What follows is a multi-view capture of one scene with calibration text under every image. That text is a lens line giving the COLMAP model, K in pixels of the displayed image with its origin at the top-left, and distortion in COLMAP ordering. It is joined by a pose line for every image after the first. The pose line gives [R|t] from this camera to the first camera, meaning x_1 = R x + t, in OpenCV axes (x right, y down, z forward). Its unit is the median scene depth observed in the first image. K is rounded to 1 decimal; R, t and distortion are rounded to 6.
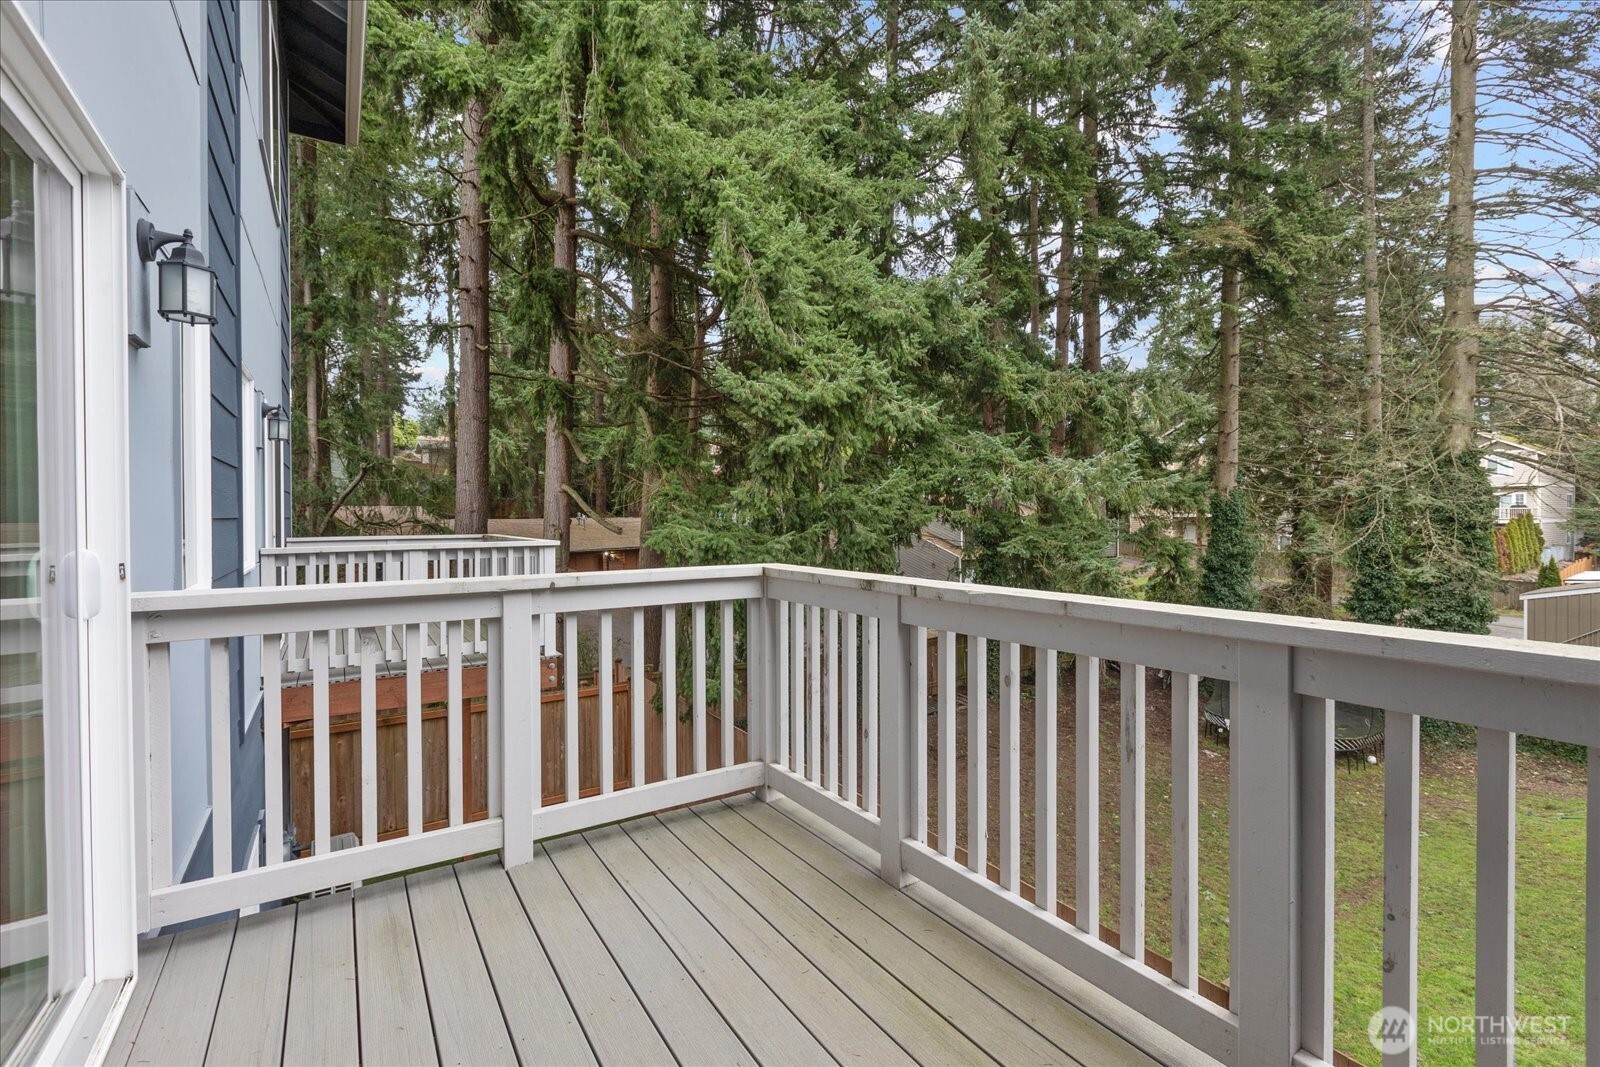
lens RADIAL K [[743.4, 0, 805.7], [0, 743.4, 525.9], [0, 0, 1]] dist [-0.003825, -0.000195]
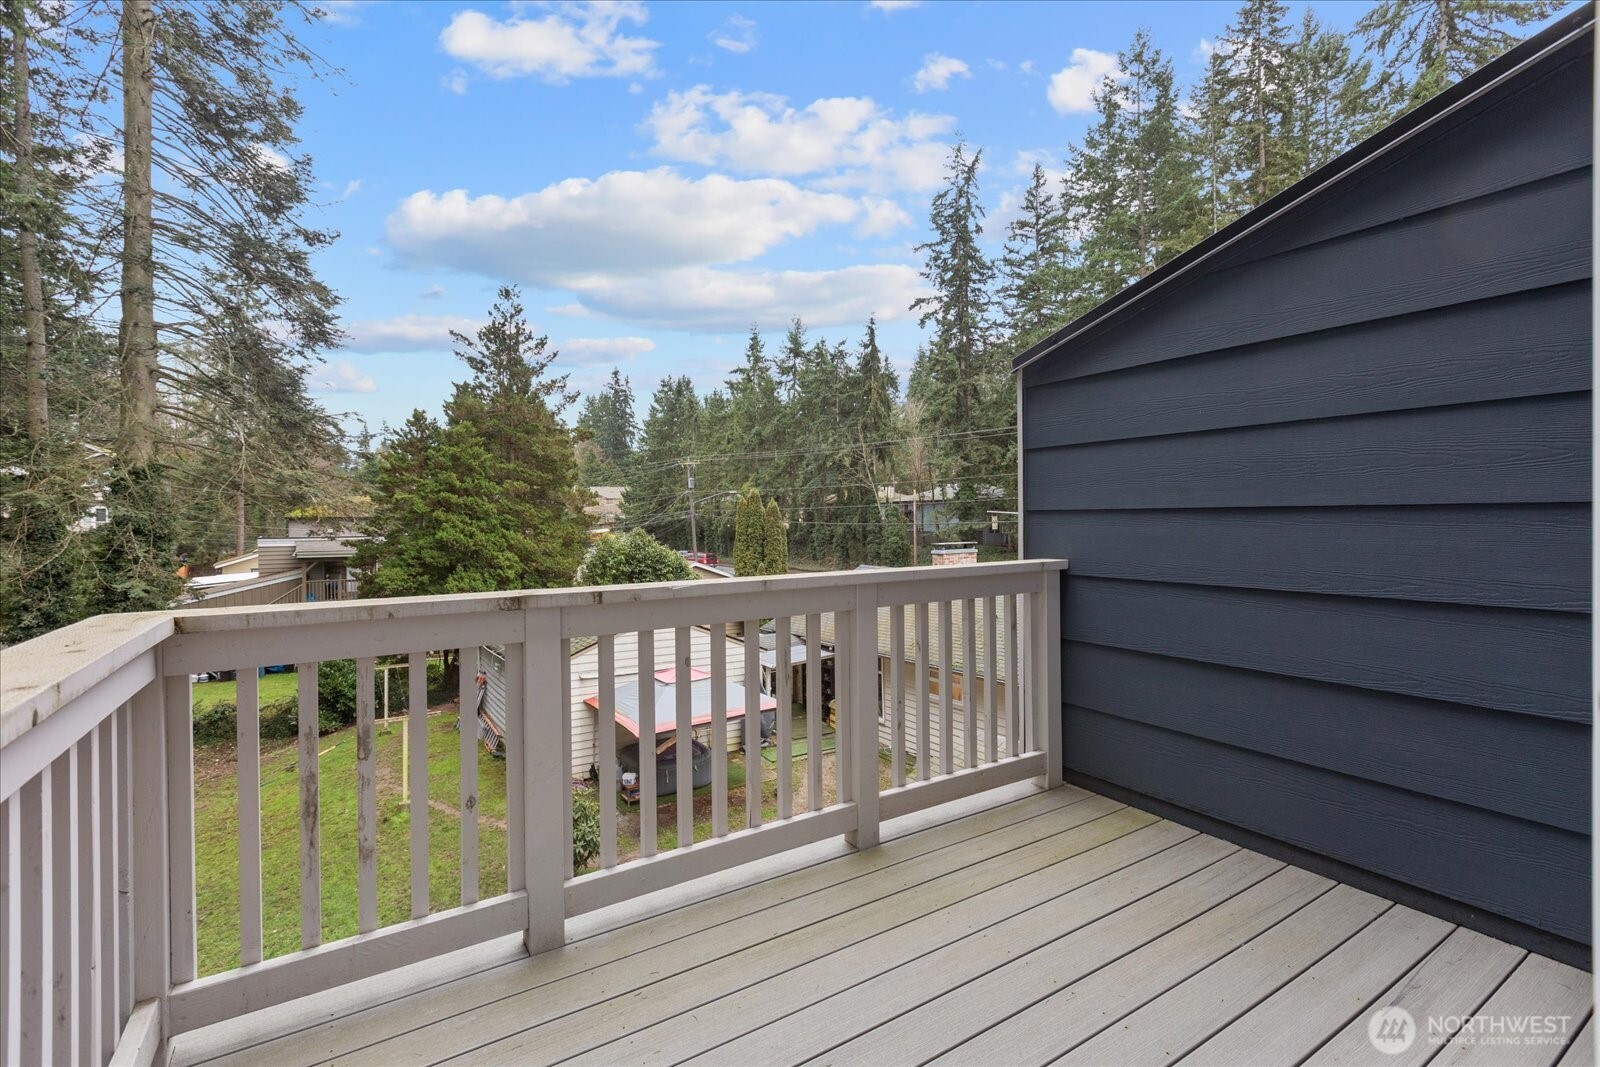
lens RADIAL K [[743.4, 0, 806.9], [0, 743.4, 522.4], [0, 0, 1]] dist [-0.003825, -0.000195]
pose [[-0.012571, -0.003293, 0.999916, -0.132680], [0.027327, 0.999620, 0.003636, -0.000591], [-0.999547, 0.027371, -0.012477, 0.125855]]
